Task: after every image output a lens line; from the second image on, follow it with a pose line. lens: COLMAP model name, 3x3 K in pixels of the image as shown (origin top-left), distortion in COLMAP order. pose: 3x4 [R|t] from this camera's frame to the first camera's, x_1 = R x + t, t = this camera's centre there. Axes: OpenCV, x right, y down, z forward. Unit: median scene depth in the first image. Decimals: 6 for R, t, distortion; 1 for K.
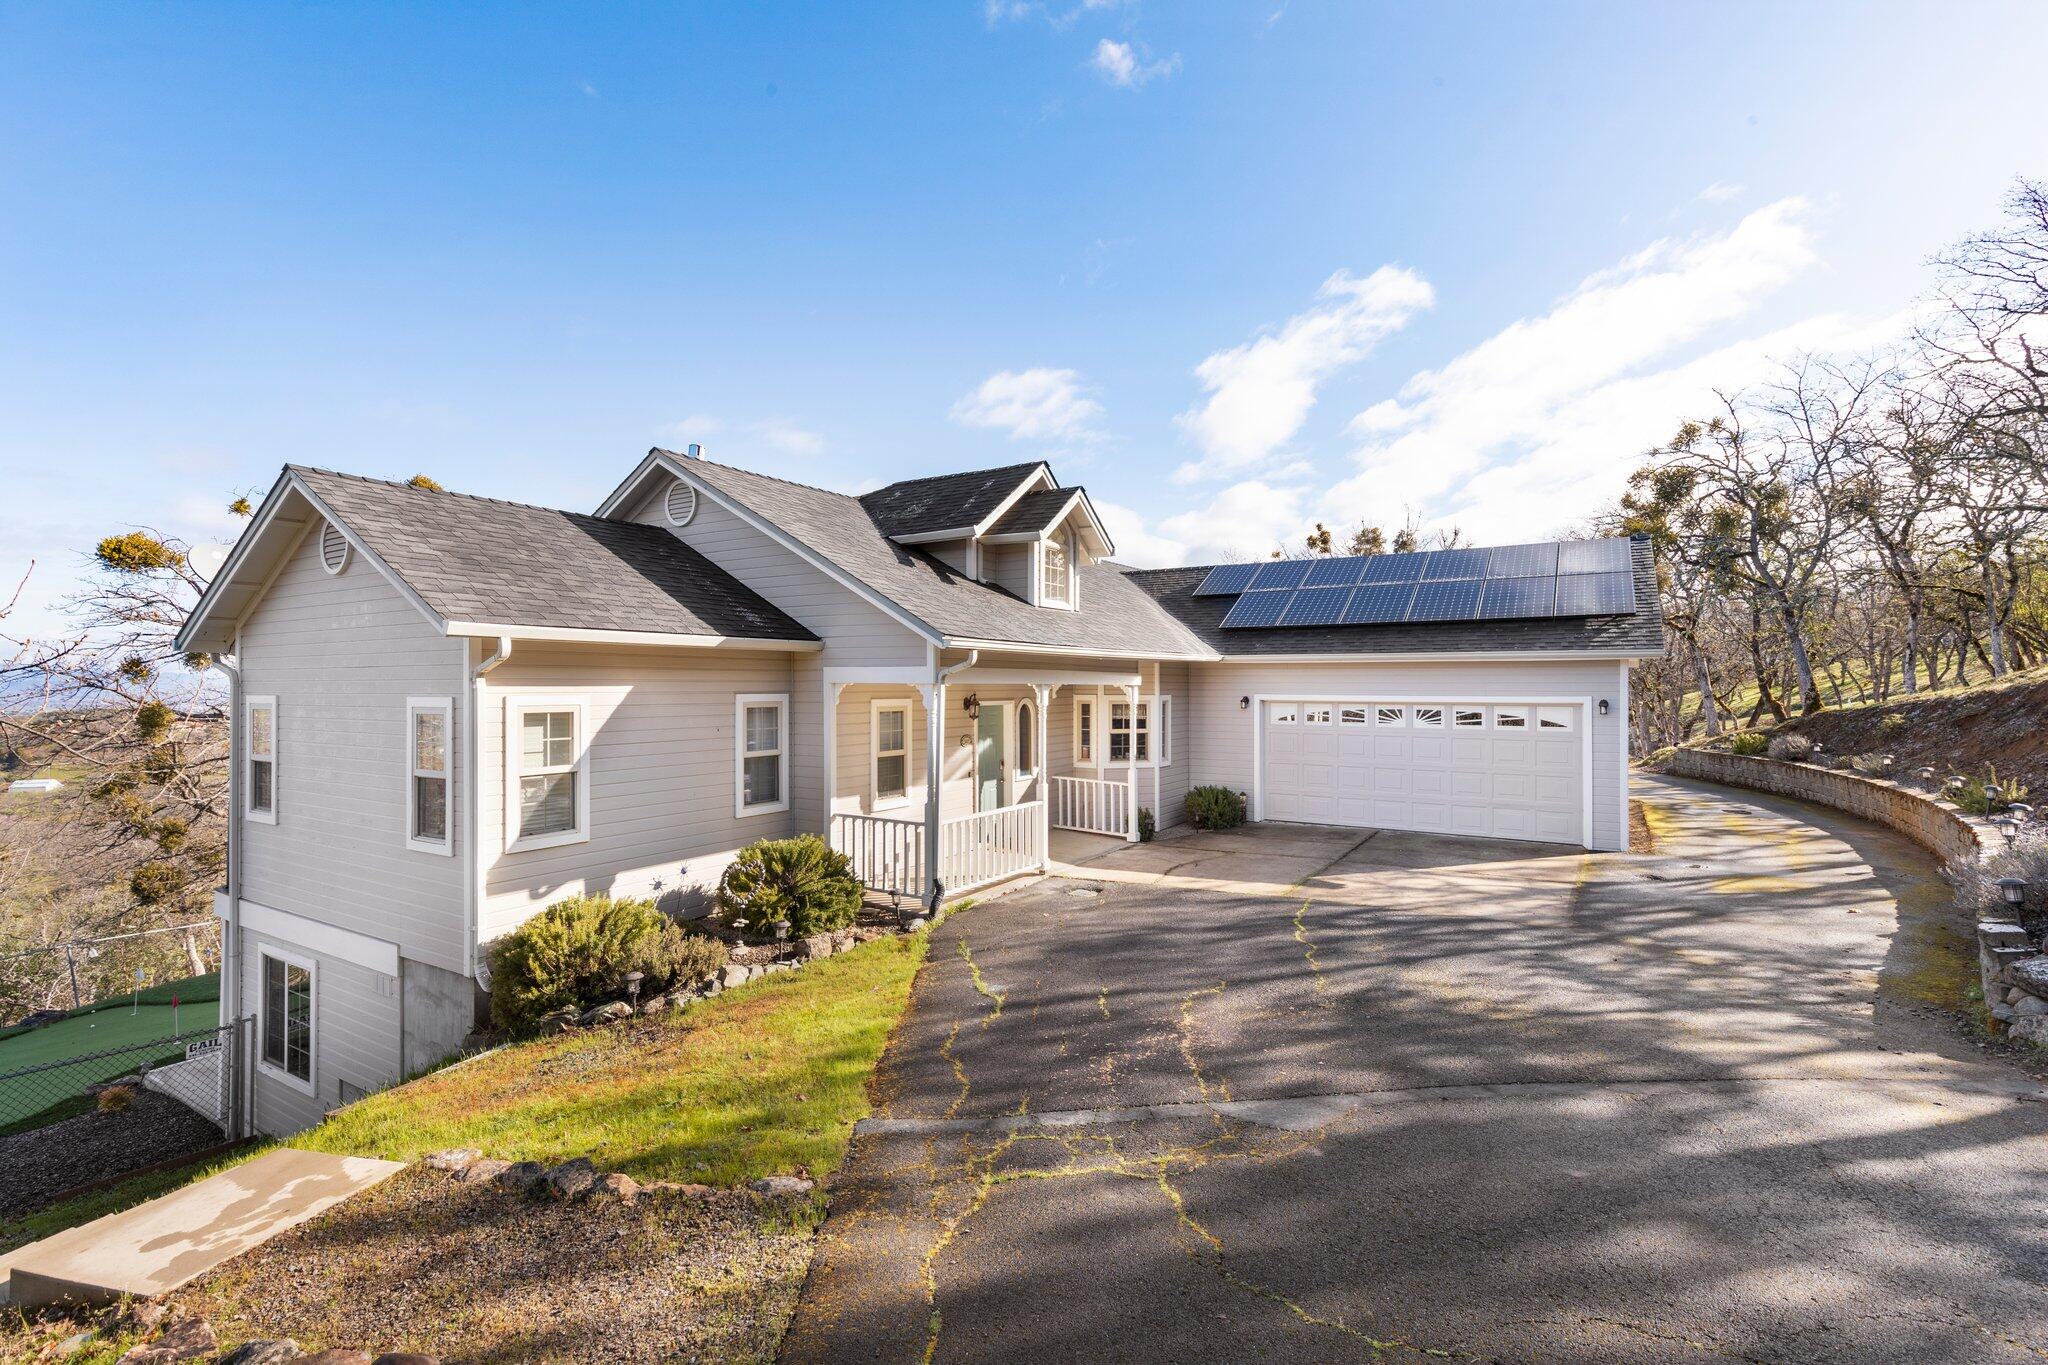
lens RADIAL K [[910.1, 0, 1037.9], [0, 910.1, 683.6], [0, 0, 1]] dist [0.004704, -0.001318]
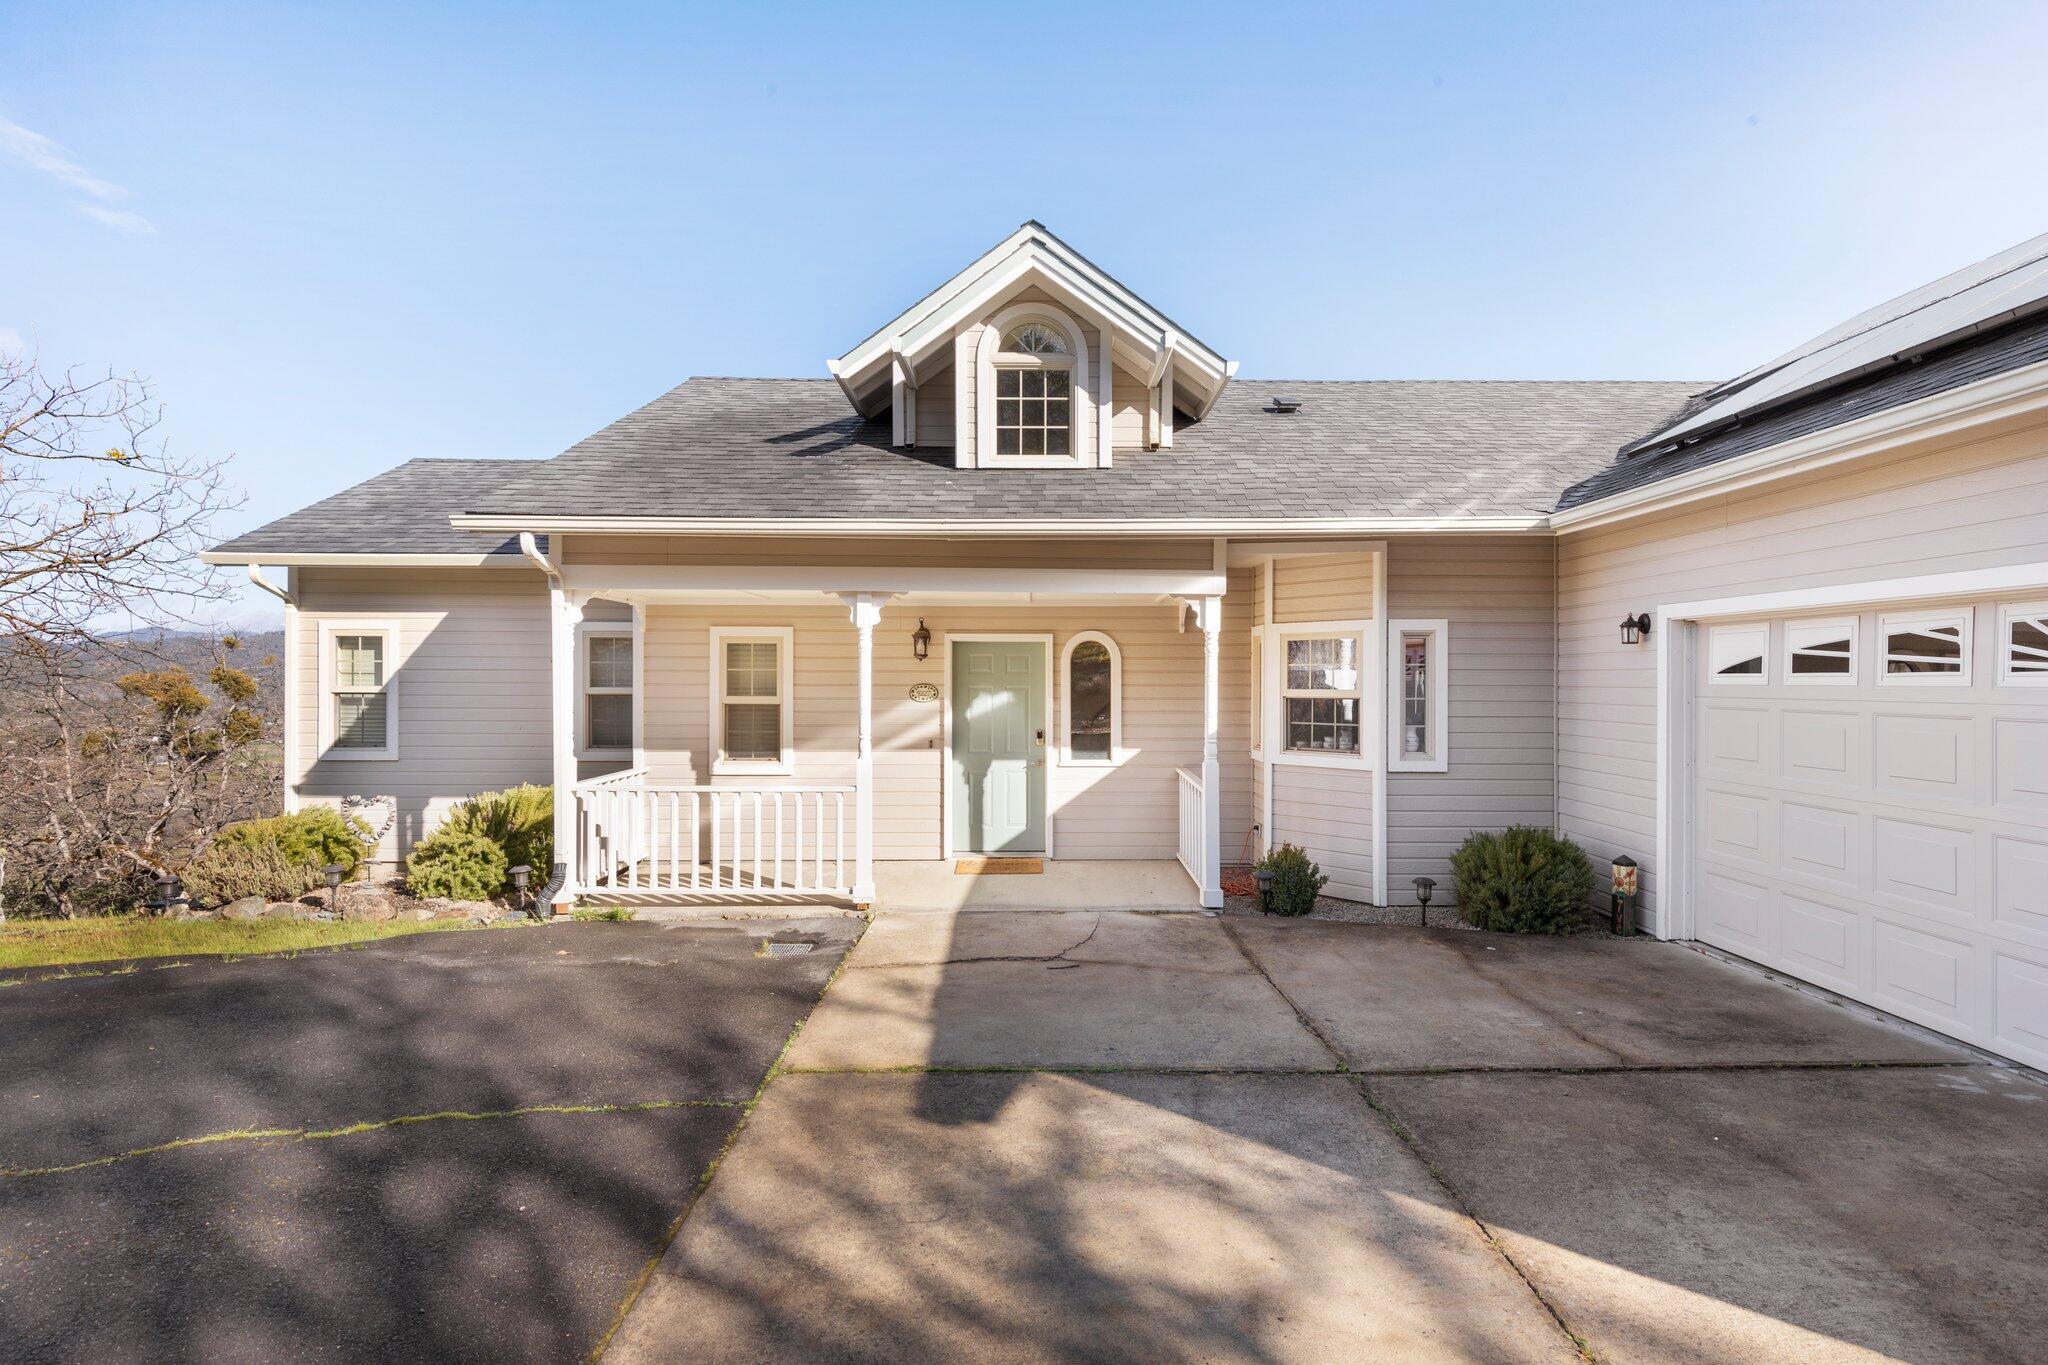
lens RADIAL K [[910.1, 0, 1037.9], [0, 910.1, 683.6], [0, 0, 1]] dist [0.004704, -0.001318]
pose [[0.535289, 0.001199, -0.844668, 0.630943], [-0.002564, 0.999997, -0.000205, 0.067433], [0.844665, 0.002276, 0.535290, 0.861180]]
